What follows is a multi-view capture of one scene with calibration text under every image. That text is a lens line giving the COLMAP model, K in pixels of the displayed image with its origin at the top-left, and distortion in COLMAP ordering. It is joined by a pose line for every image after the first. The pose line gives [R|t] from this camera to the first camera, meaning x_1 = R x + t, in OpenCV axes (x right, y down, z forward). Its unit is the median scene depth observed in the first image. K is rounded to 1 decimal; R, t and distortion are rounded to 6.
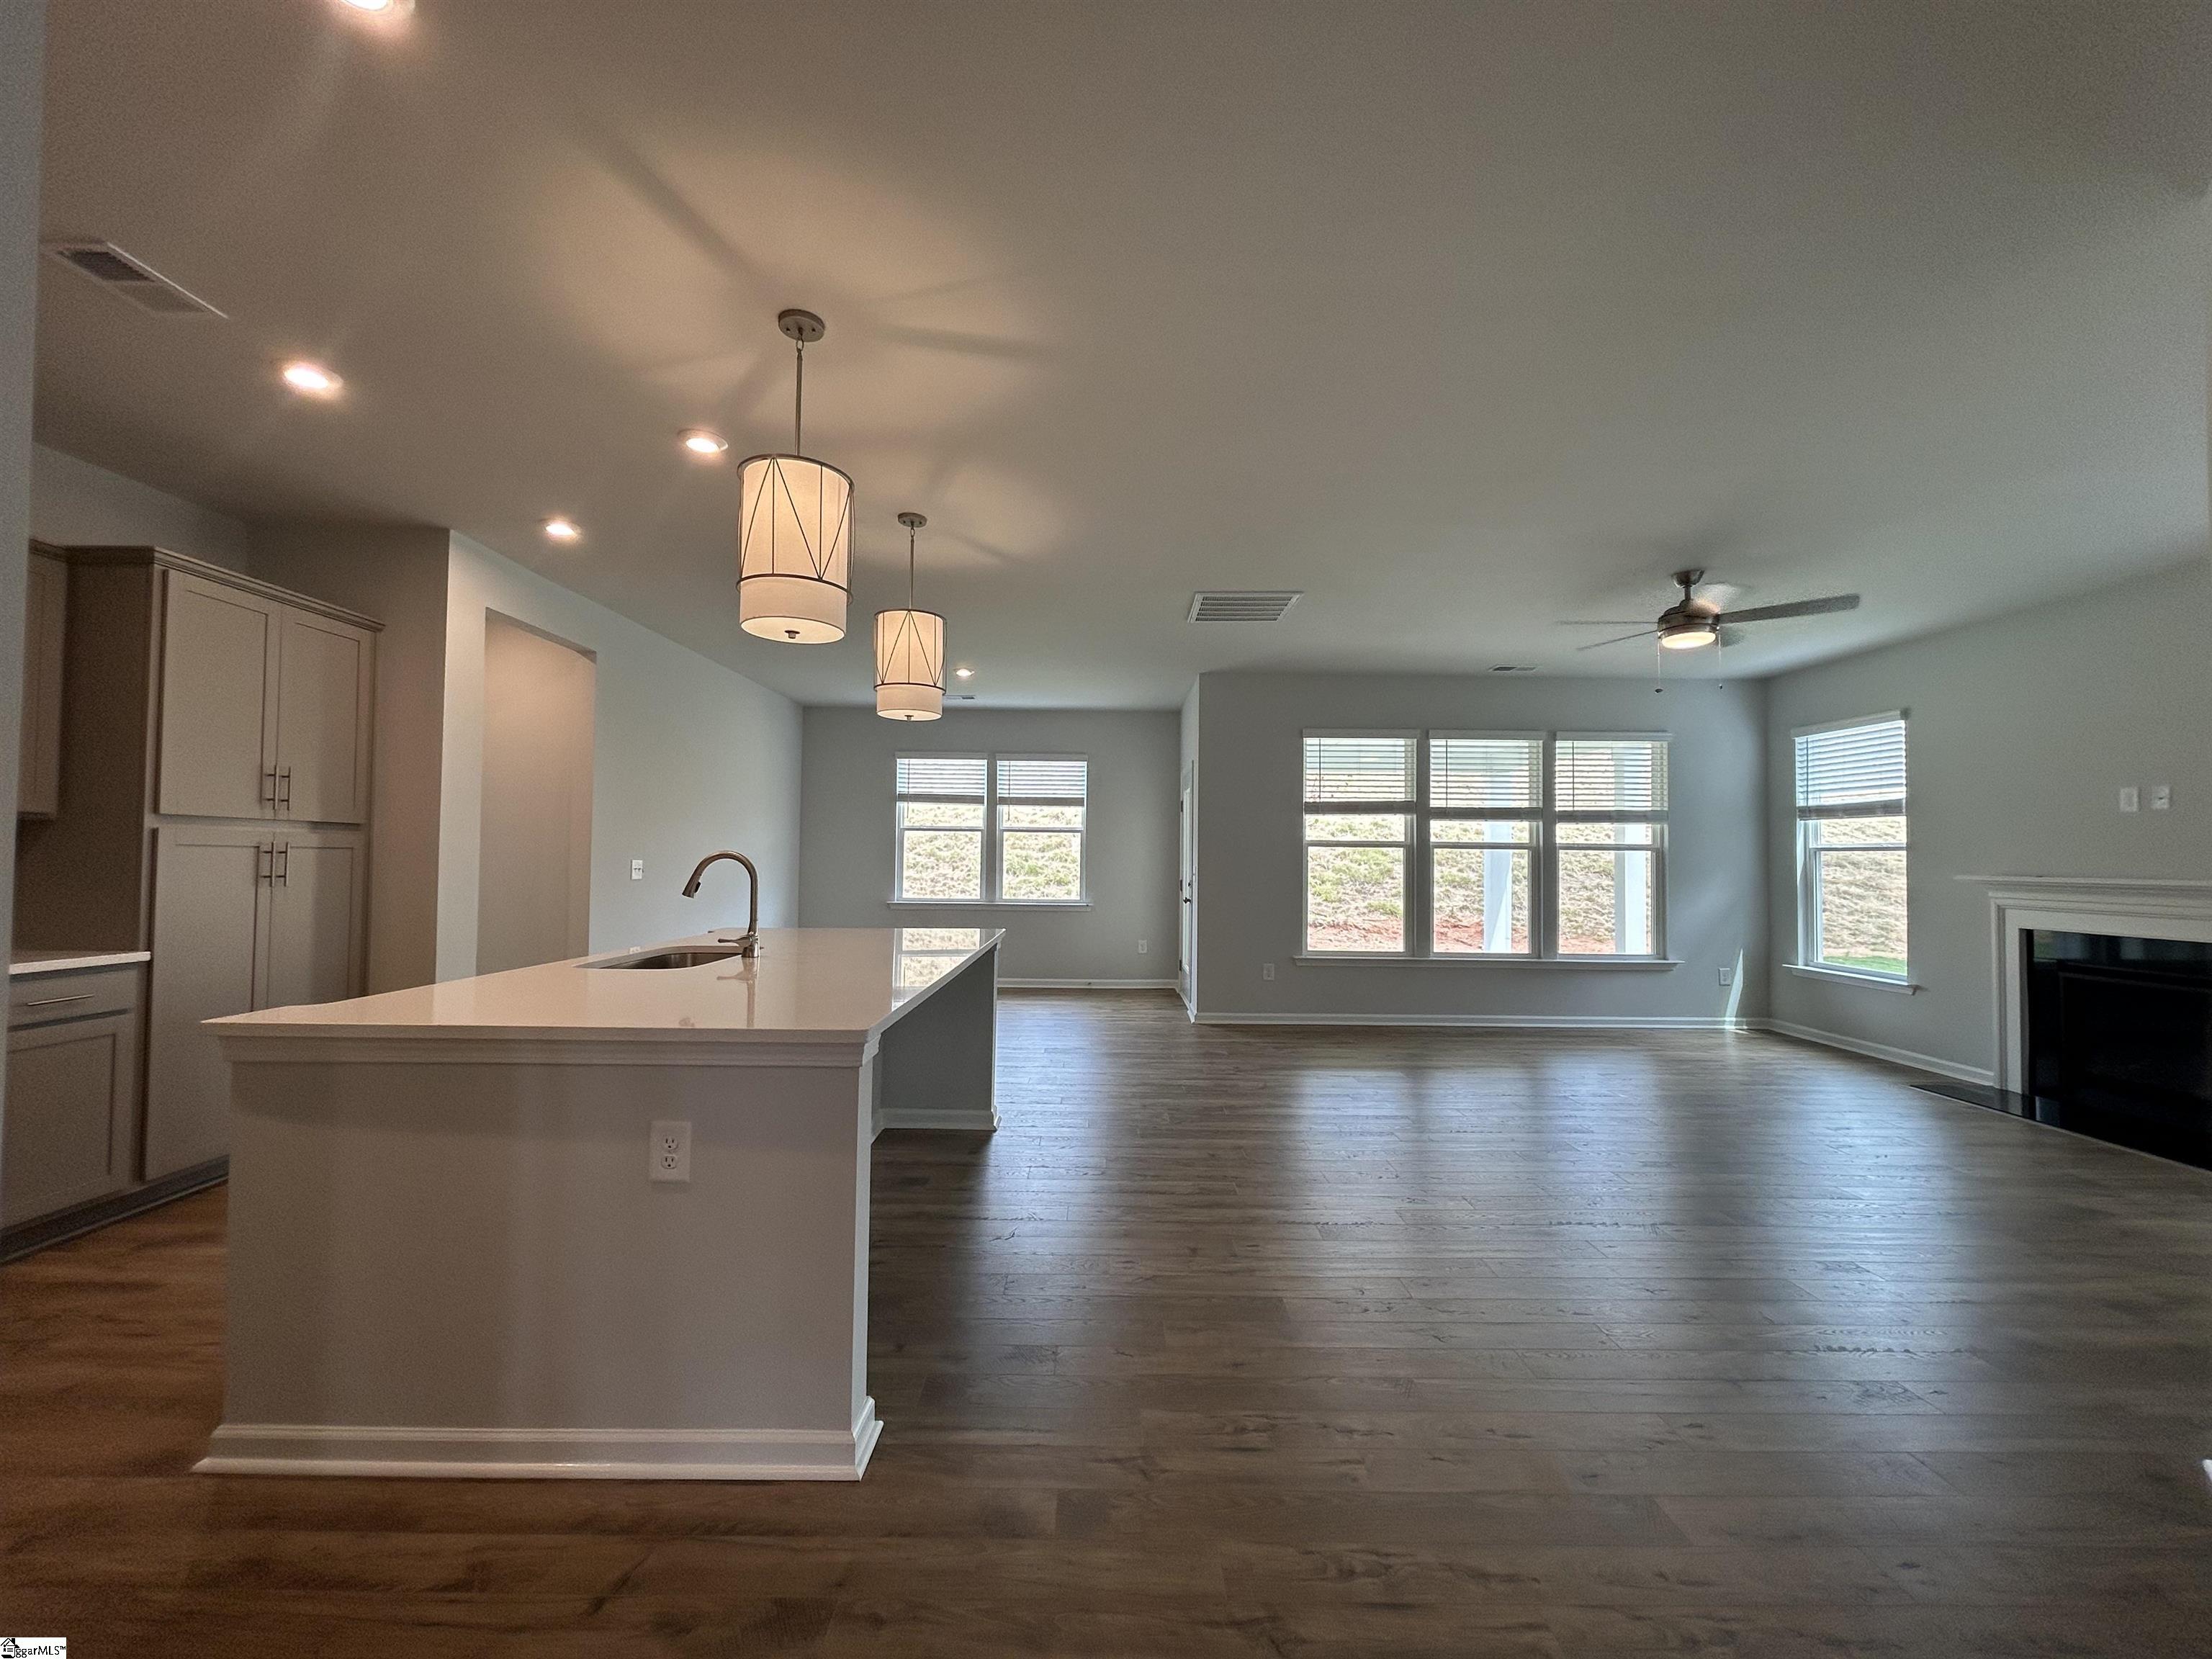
lens RADIAL K [[884.4, 0, 1106.1], [0, 884.4, 830.5], [0, 0, 1]] dist [-0.001578, 0.000535]
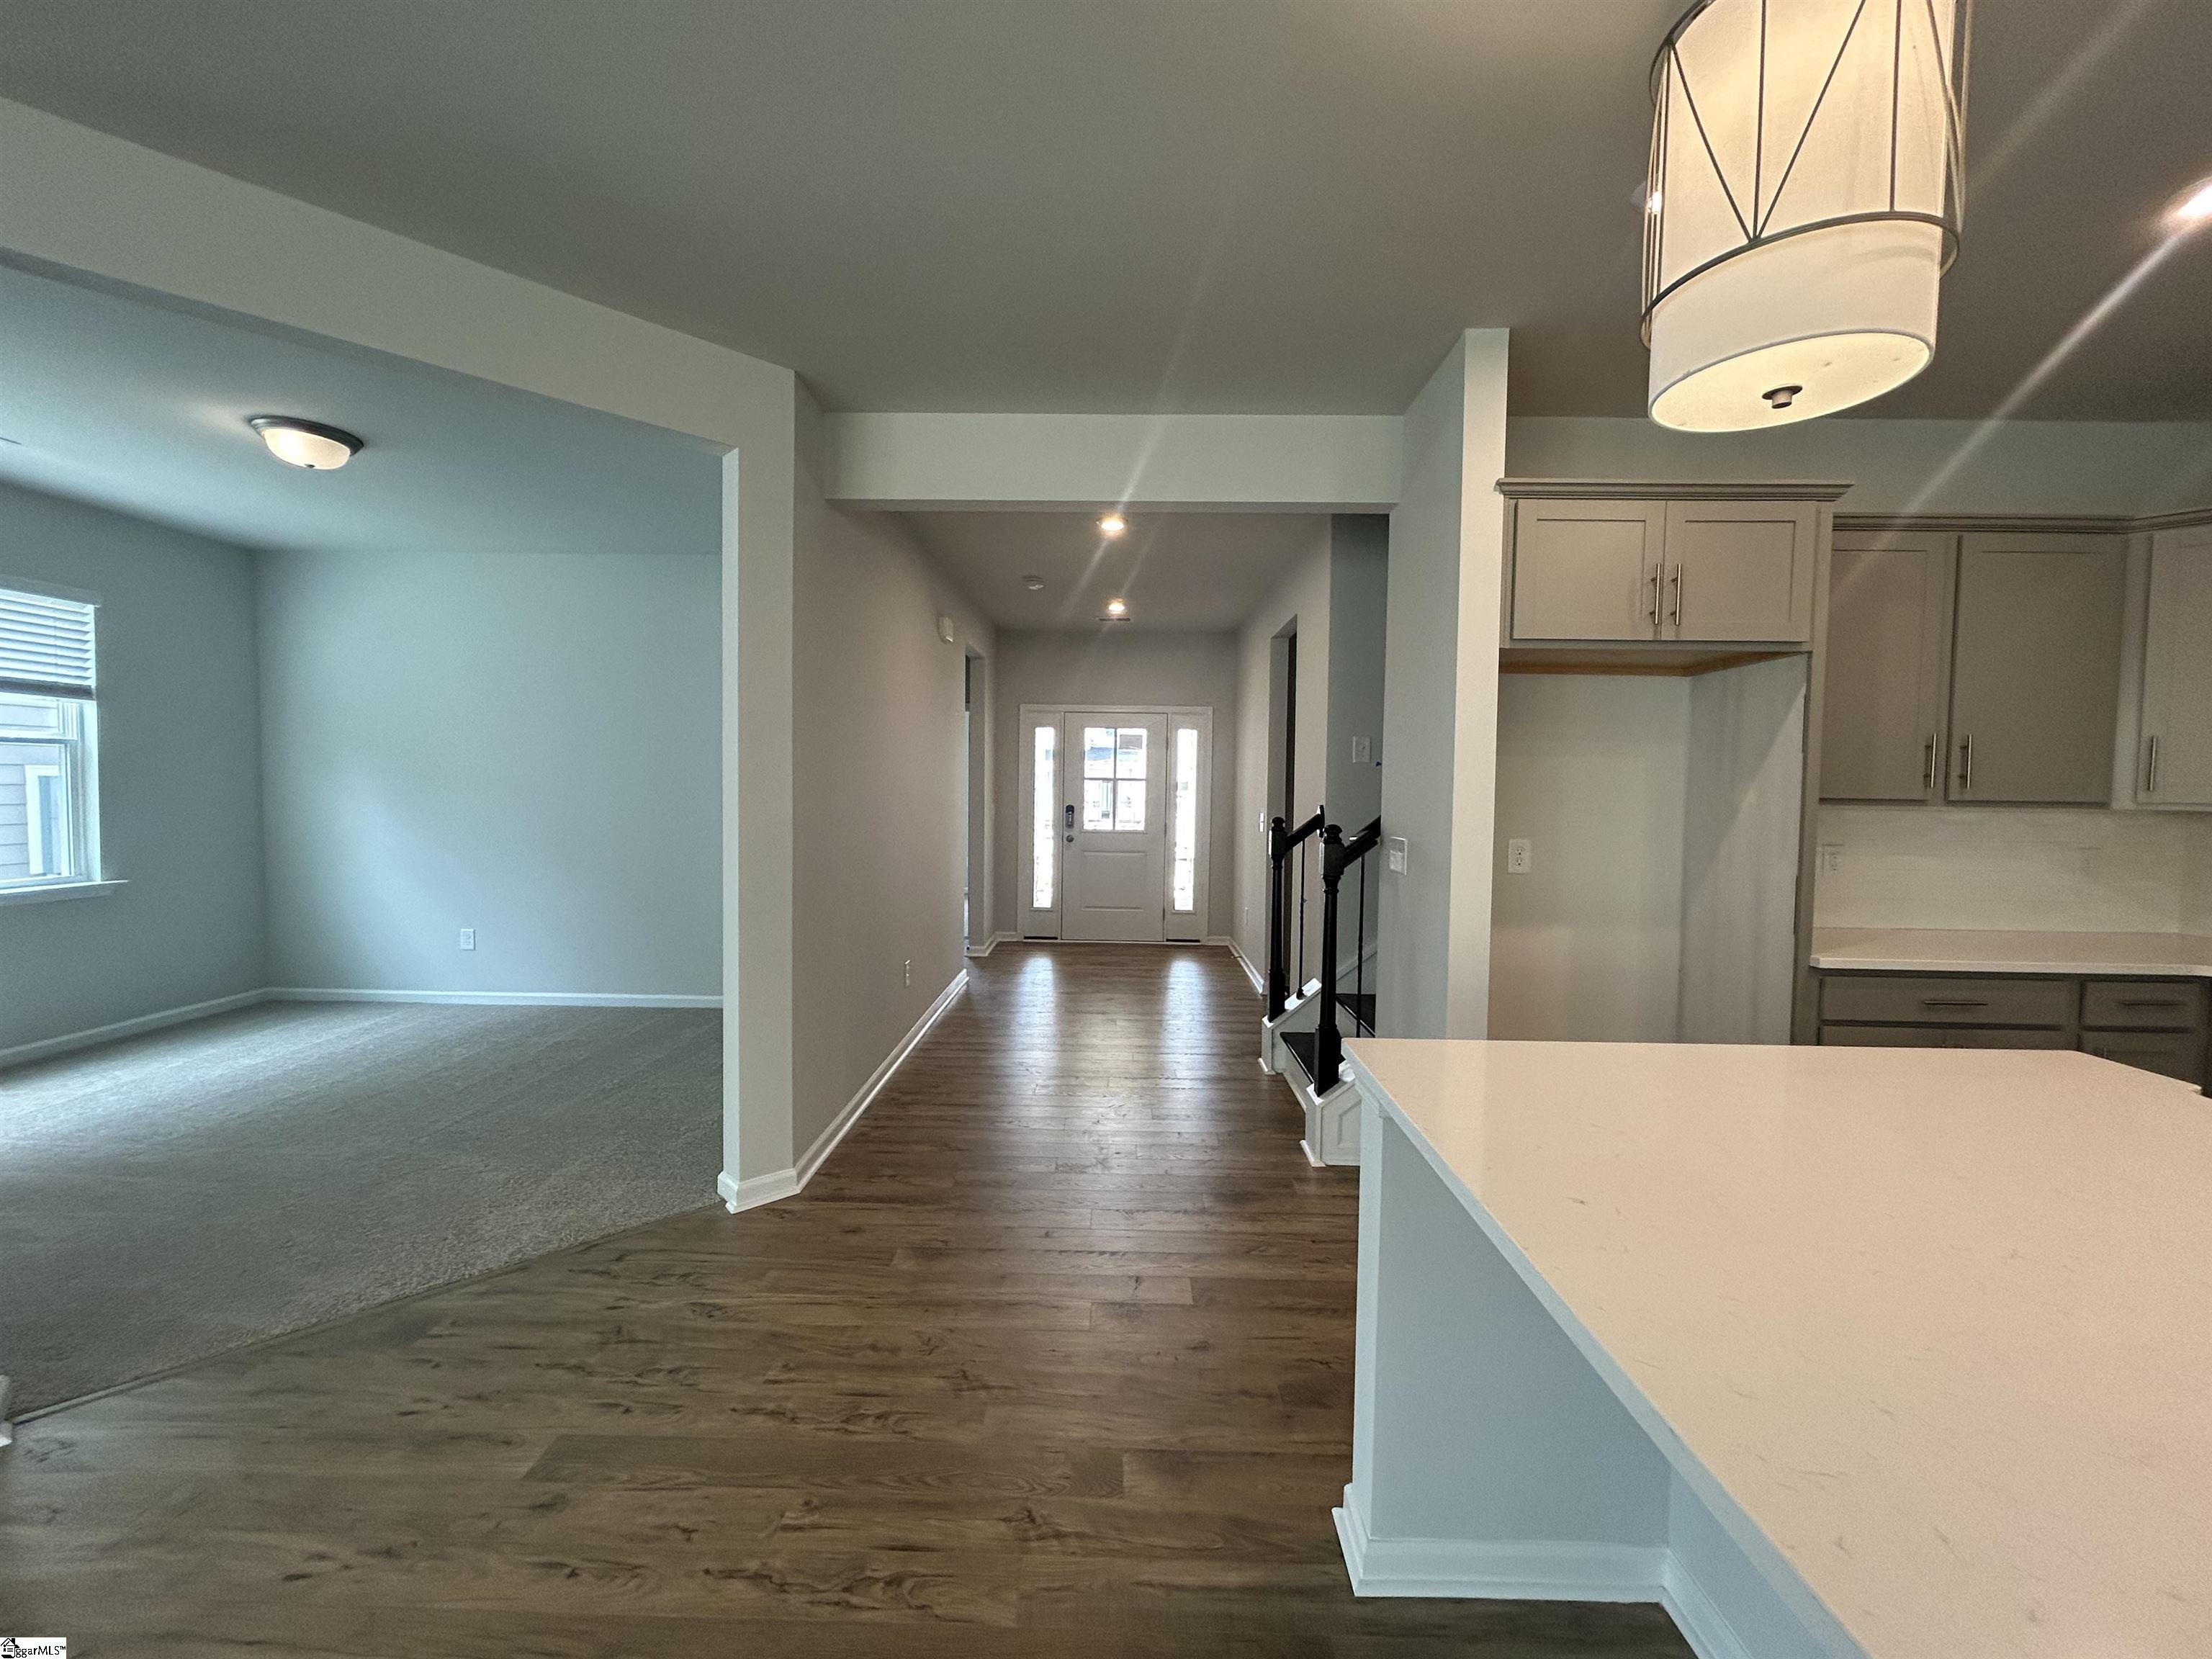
lens RADIAL K [[884.4, 0, 1106.8], [0, 884.4, 825.8], [0, 0, 1]] dist [-0.001578, 0.000535]
pose [[-0.999555, -0.024685, 0.016717, -0.011514], [-0.024488, 0.999629, 0.011923, -0.001162], [-0.017005, 0.011508, -0.999789, 0.635122]]
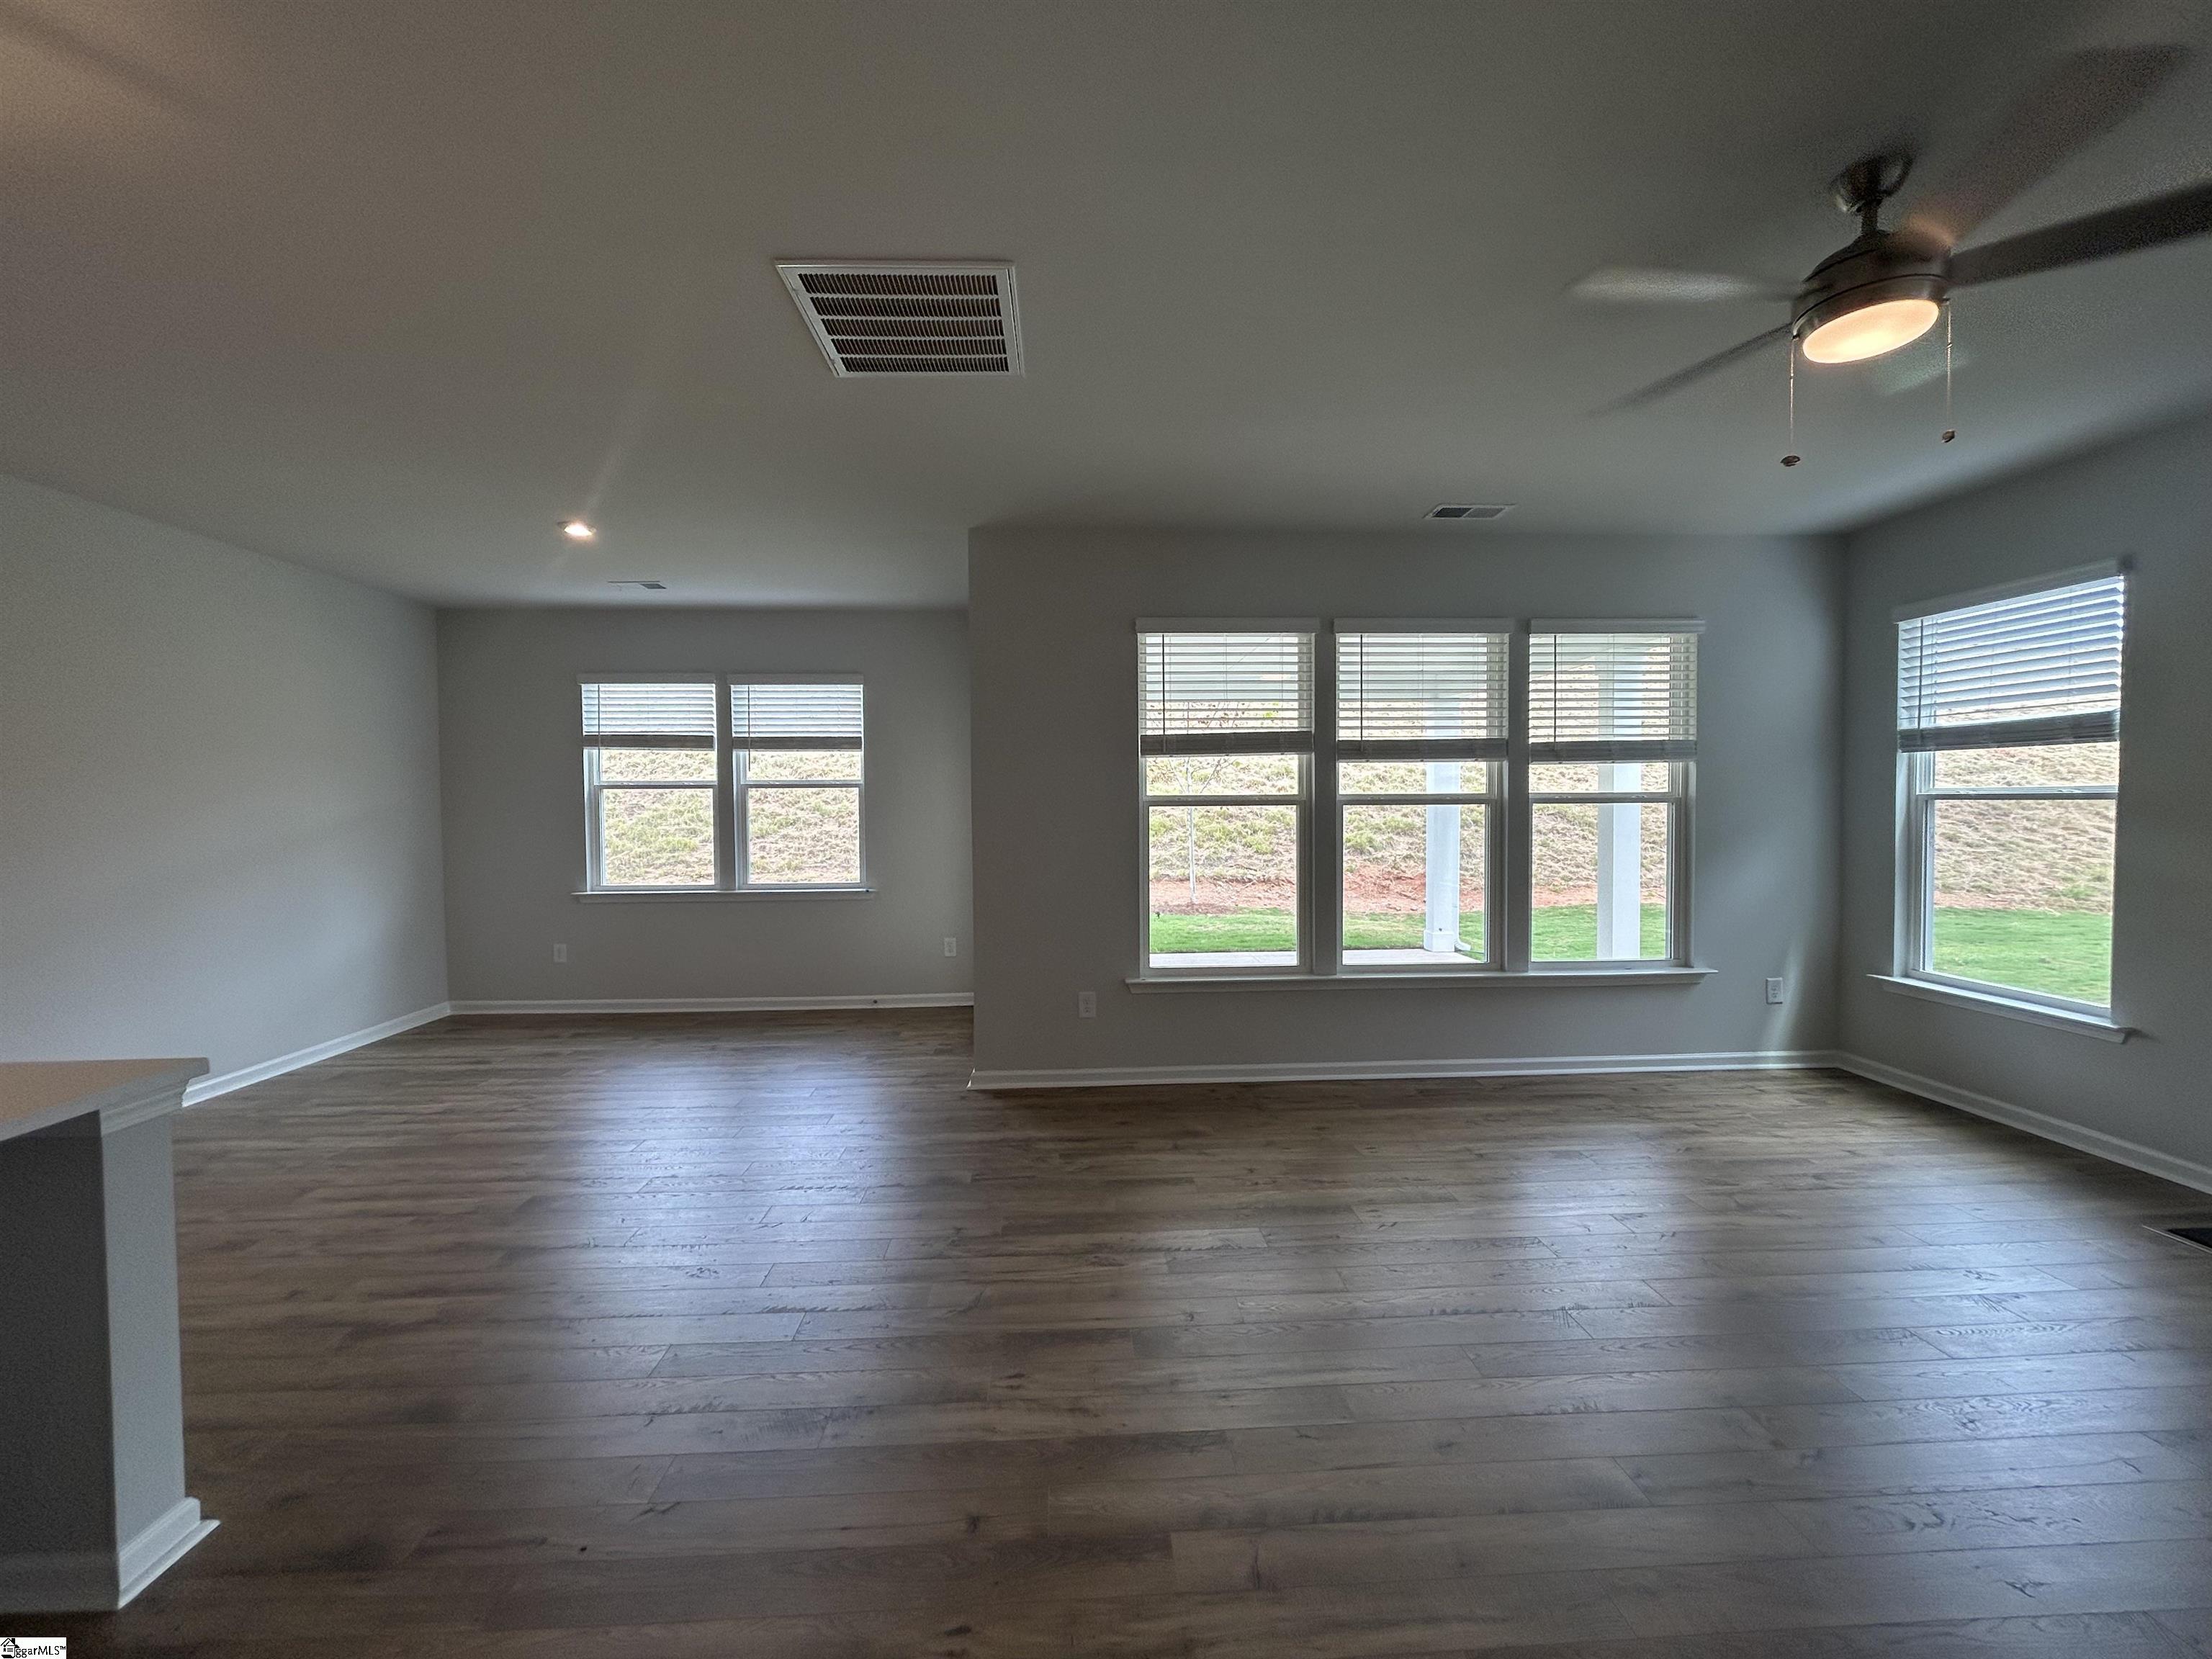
lens RADIAL K [[884.4, 0, 1104.9], [0, 884.4, 827.9], [0, 0, 1]] dist [-0.001578, 0.000535]
pose [[0.998634, -0.020023, 0.048255, 0.212354], [0.017167, 0.998116, 0.058901, -0.005403], [-0.049343, -0.057992, 0.997097, 0.467191]]
